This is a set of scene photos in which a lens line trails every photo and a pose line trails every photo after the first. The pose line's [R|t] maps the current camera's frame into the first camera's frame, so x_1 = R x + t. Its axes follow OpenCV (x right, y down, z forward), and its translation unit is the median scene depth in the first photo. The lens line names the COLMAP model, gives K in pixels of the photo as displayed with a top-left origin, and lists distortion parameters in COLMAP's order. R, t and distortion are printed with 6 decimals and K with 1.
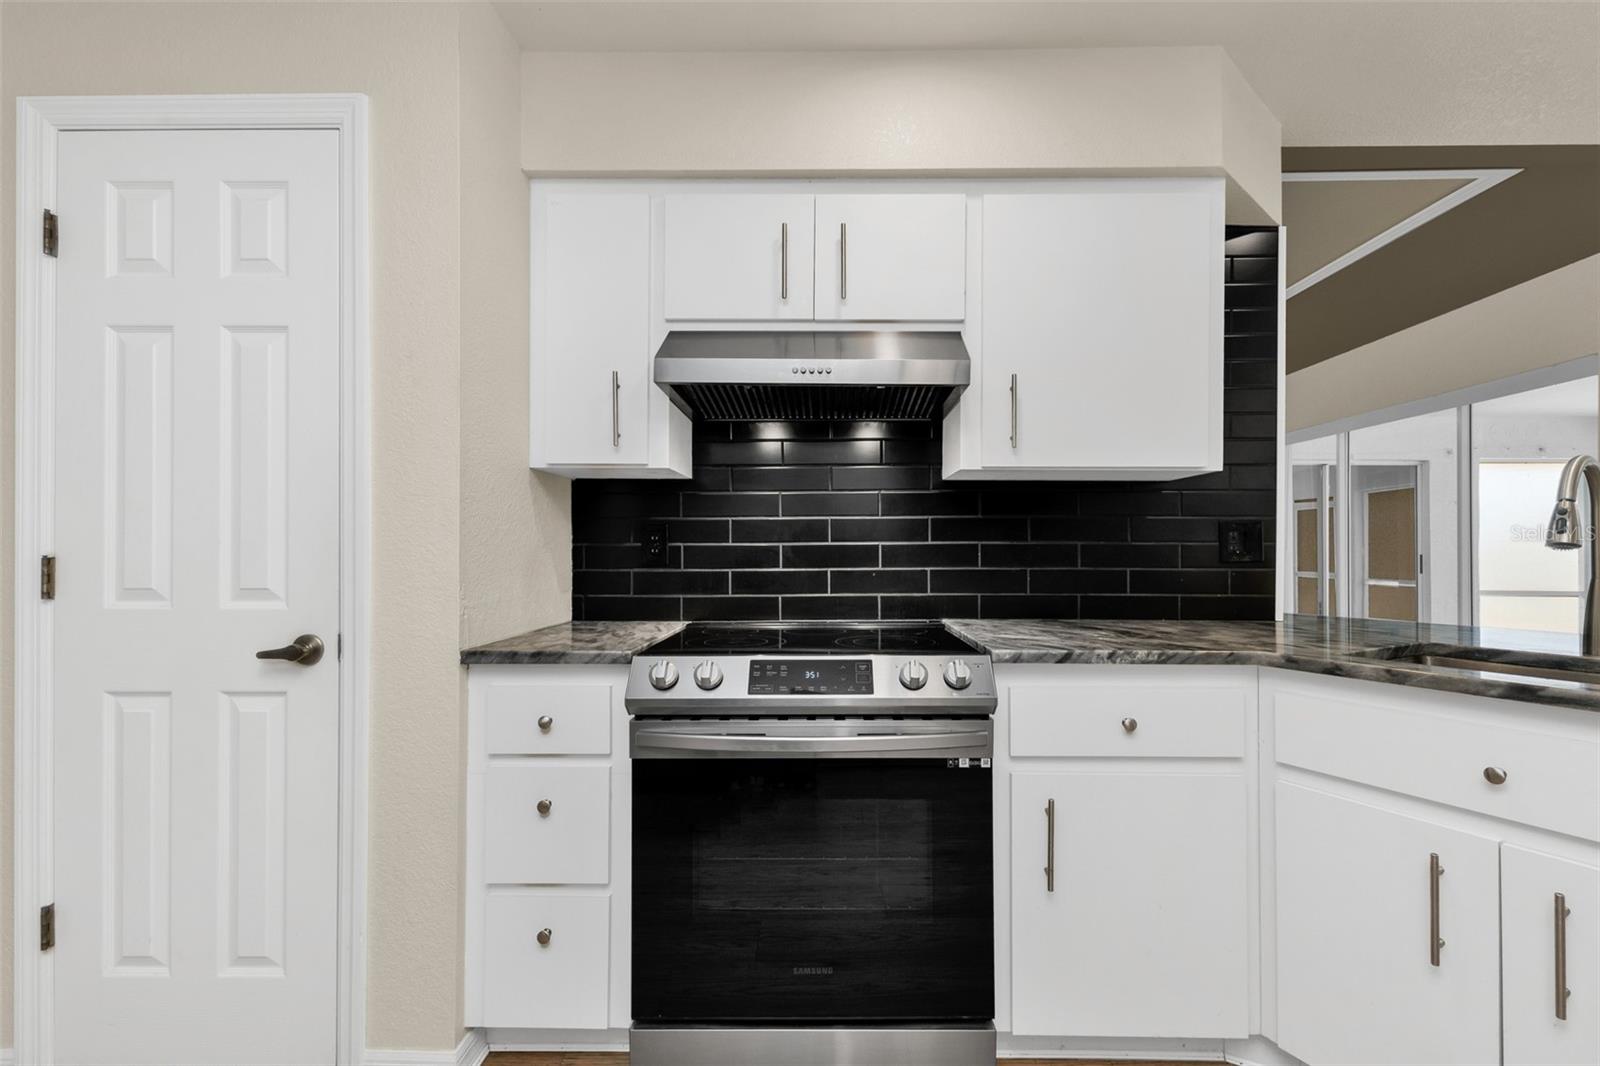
lens RADIAL K [[703.1, 0, 792.7], [0, 703.1, 557.0], [0, 0, 1]] dist [0.006789, -0.001265]
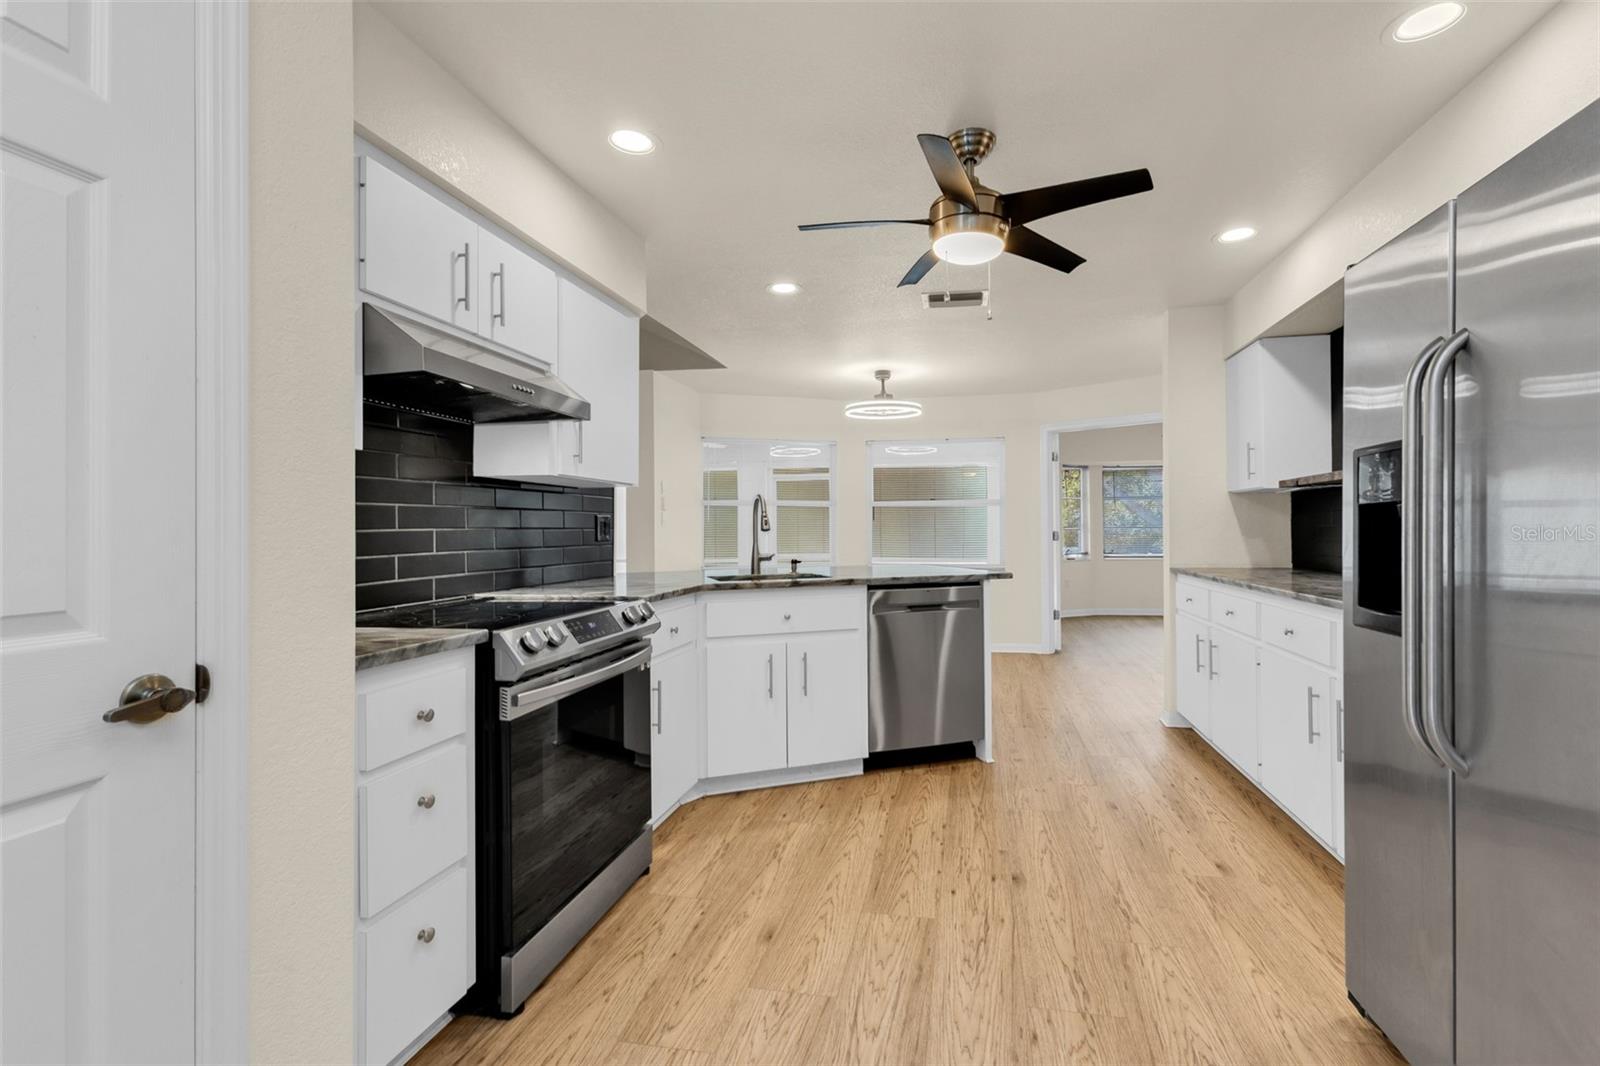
lens RADIAL K [[703.1, 0, 799.4], [0, 703.1, 530.8], [0, 0, 1]] dist [0.006789, -0.001265]
pose [[0.204239, -0.001037, 0.978920, -1.175534], [0.023177, 0.999724, -0.003777, -0.000650], [-0.978647, 0.023460, 0.204207, 0.309516]]
